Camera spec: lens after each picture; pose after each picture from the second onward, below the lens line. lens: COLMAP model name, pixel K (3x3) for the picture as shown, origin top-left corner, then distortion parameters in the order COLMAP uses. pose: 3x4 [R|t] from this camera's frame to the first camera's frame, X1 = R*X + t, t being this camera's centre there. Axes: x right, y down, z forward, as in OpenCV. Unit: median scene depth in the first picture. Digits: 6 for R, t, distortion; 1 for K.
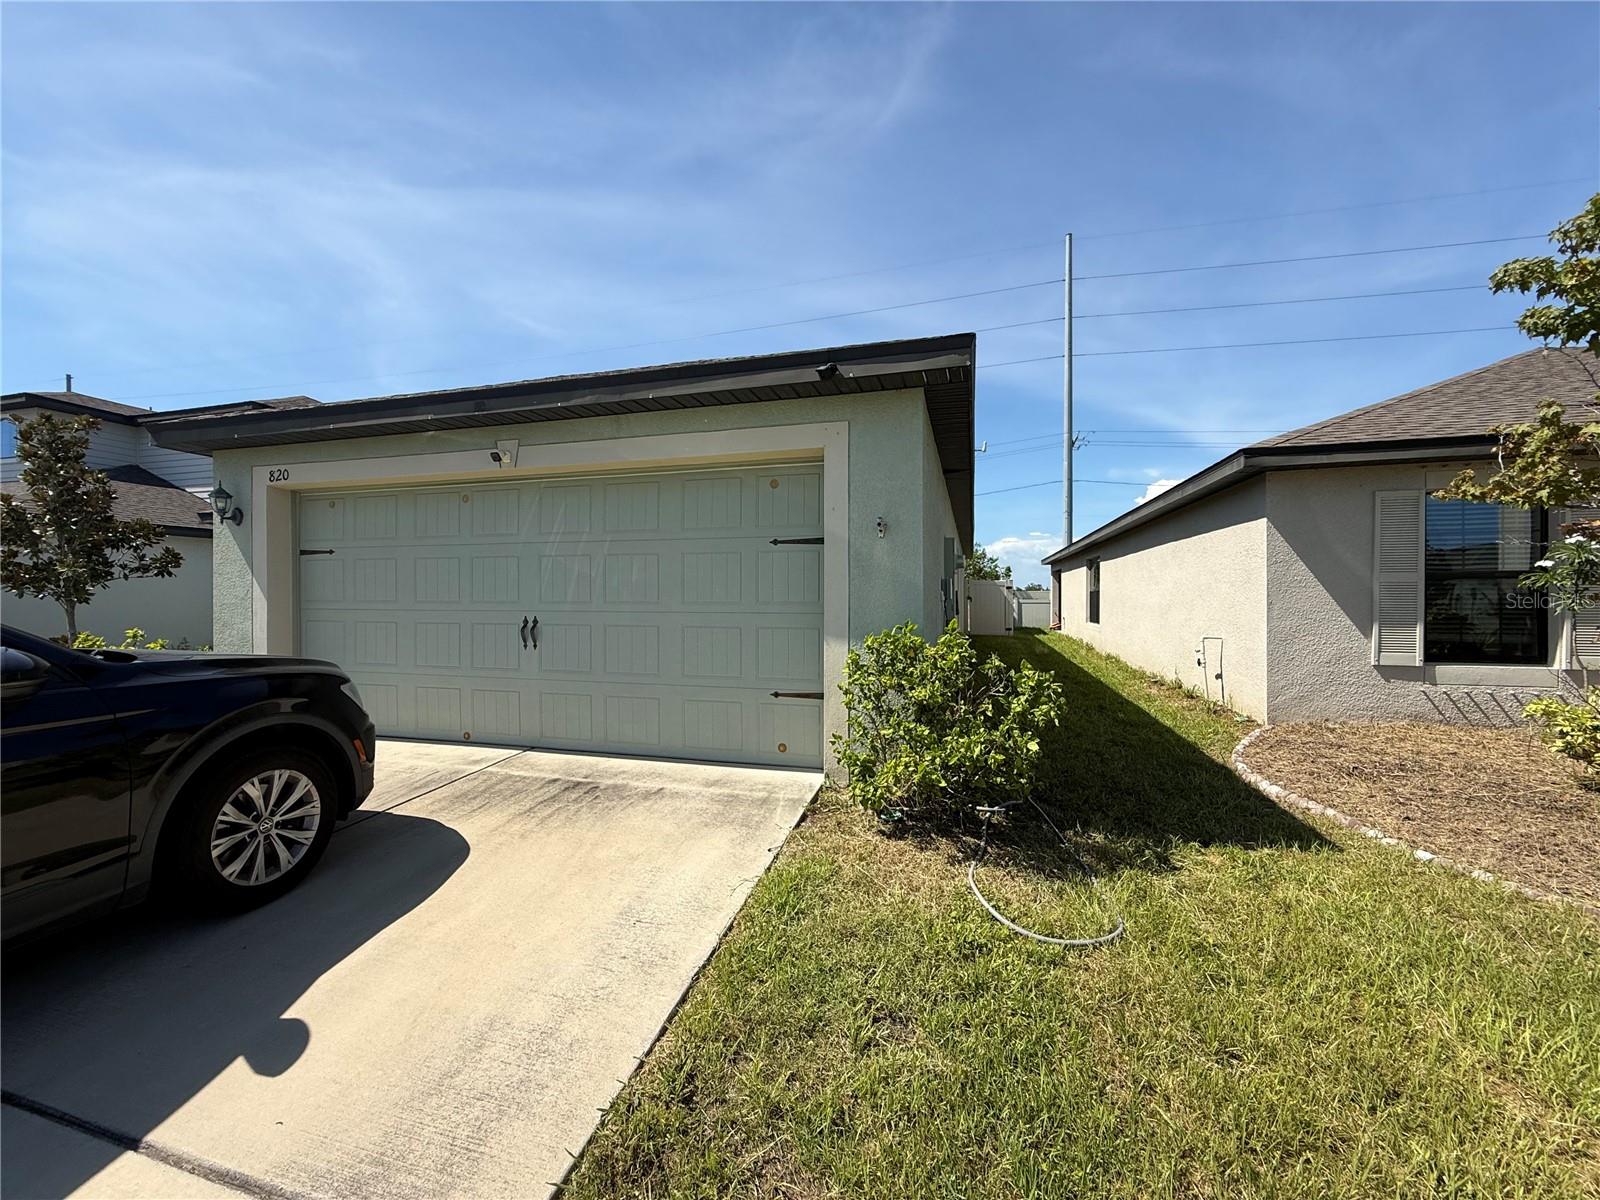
lens RADIAL K [[640.9, 0, 800.0], [0, 640.9, 600.0], [0, 0, 1]] dist [0.001663, 0.000101]
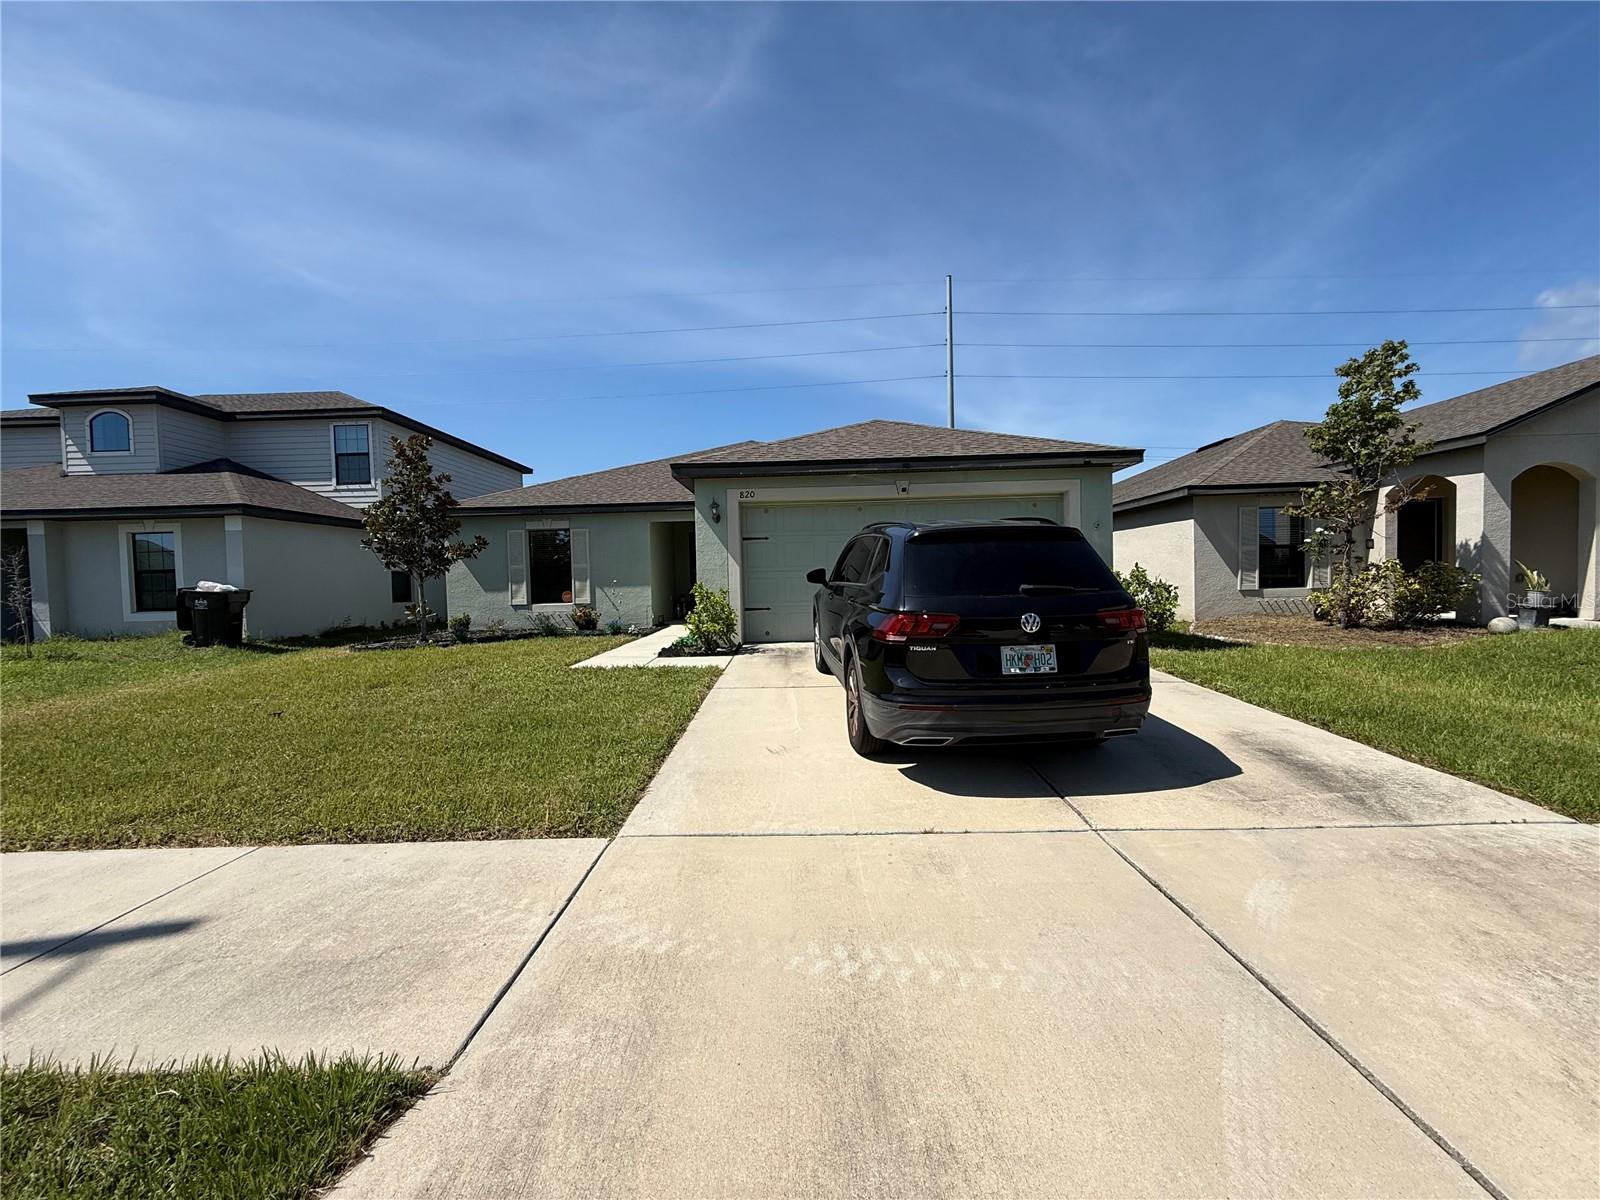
lens RADIAL K [[636.0, 0, 800.0], [0, 636.0, 600.0], [0, 0, 1]] dist [0.000978, 0.000122]
pose [[0.968346, -0.028895, 0.247936, -1.030021], [0.023509, 0.999420, 0.024656, 0.049917], [-0.248504, -0.018047, 0.968463, -0.668675]]
